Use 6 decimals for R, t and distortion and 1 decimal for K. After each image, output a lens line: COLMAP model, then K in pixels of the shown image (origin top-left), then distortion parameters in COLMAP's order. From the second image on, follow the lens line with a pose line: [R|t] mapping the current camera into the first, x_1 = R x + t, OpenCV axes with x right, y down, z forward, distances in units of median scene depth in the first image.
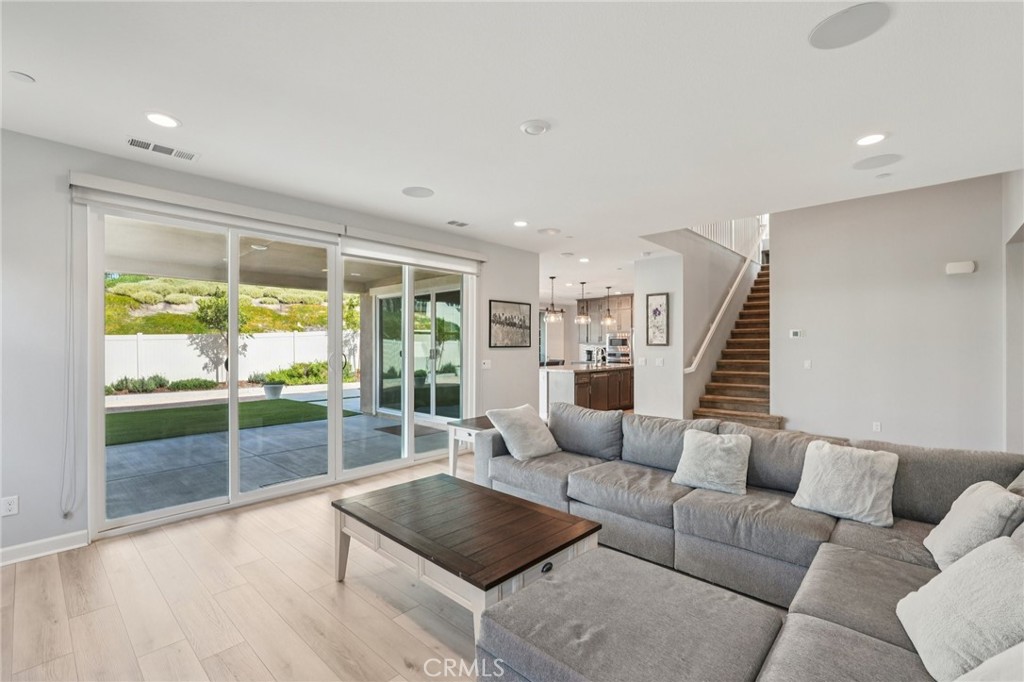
lens RADIAL K [[448.0, 0, 511.1], [0, 448.0, 344.1], [0, 0, 1]] dist [-0.000525, 0.002527]
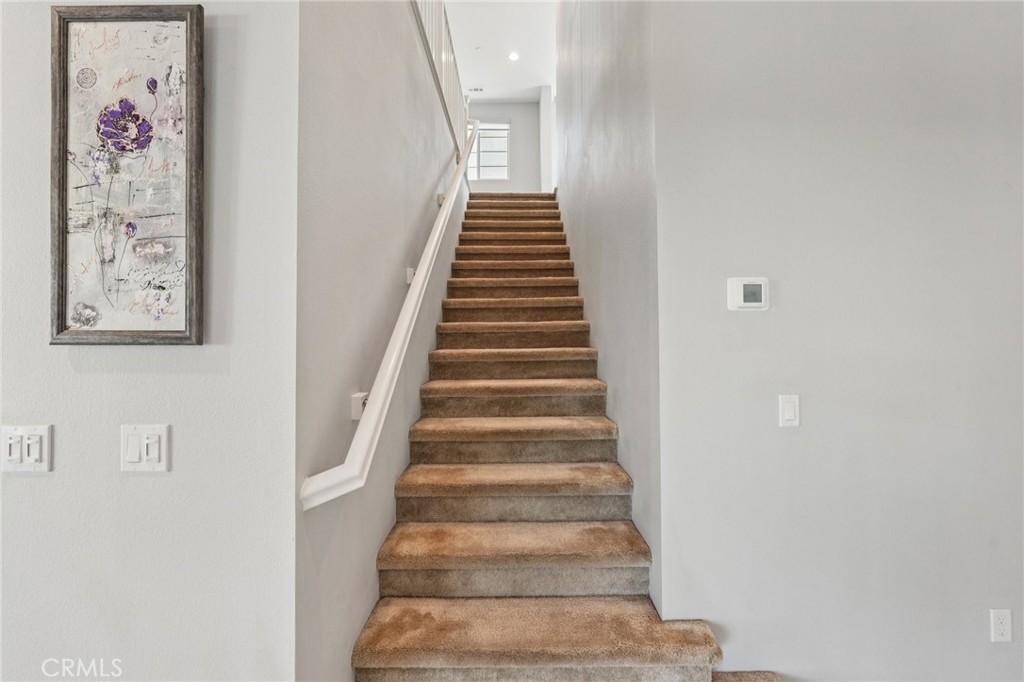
lens RADIAL K [[448.0, 0, 518.4], [0, 448.0, 336.3], [0, 0, 1]] dist [-0.000525, 0.002527]
pose [[0.726451, 0.000137, 0.687218, 0.320078], [0.001687, 0.999997, -0.001983, 0.001807], [-0.687216, 0.002600, 0.726448, 0.800398]]
